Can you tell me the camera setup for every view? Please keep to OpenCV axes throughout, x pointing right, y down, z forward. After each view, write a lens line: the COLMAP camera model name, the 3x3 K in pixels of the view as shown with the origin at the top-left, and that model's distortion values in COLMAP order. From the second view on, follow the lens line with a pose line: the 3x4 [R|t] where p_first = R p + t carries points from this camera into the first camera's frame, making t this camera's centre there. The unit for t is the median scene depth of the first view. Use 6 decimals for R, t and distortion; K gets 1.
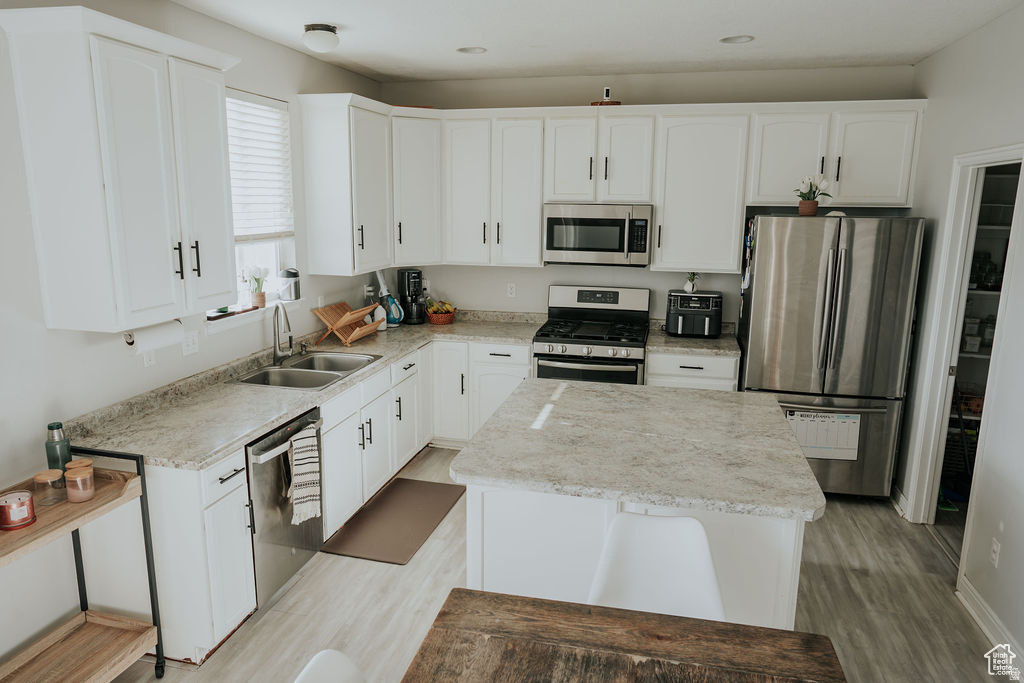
lens RADIAL K [[693.5, 0, 508.1], [0, 693.5, 347.7], [0, 0, 1]] dist [-0.028860, 0.040858]
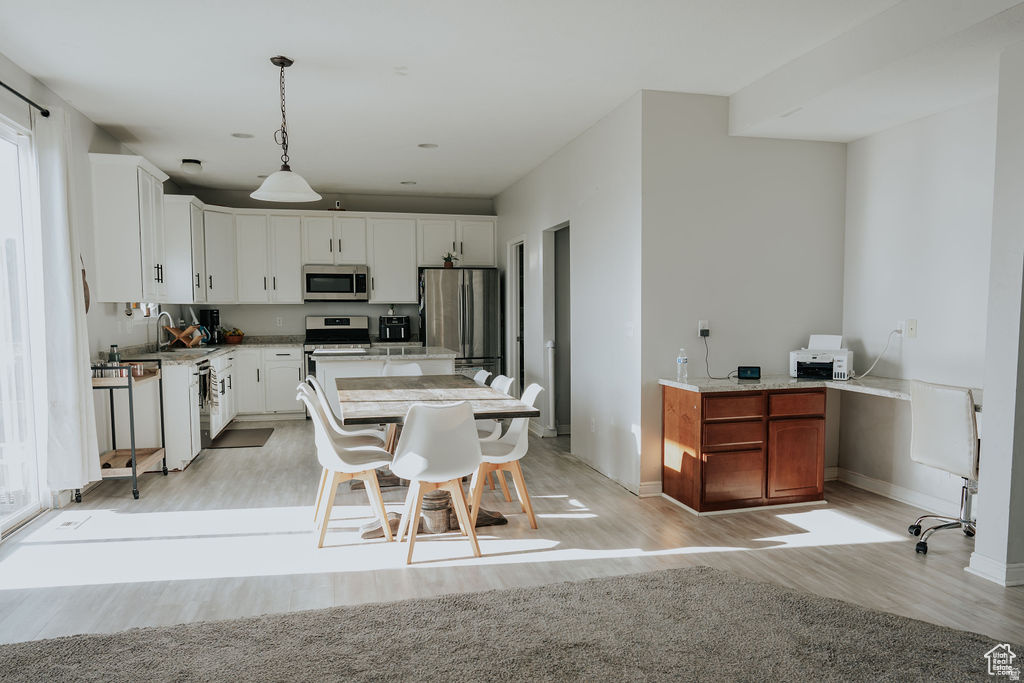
lens RADIAL K [[693.5, 0, 517.1], [0, 693.5, 345.3], [0, 0, 1]] dist [-0.028860, 0.040858]
pose [[0.881922, -0.040157, 0.469682, -0.295001], [0.114163, 0.984899, -0.130156, 0.268633], [-0.457363, 0.168407, 0.873189, -0.692053]]
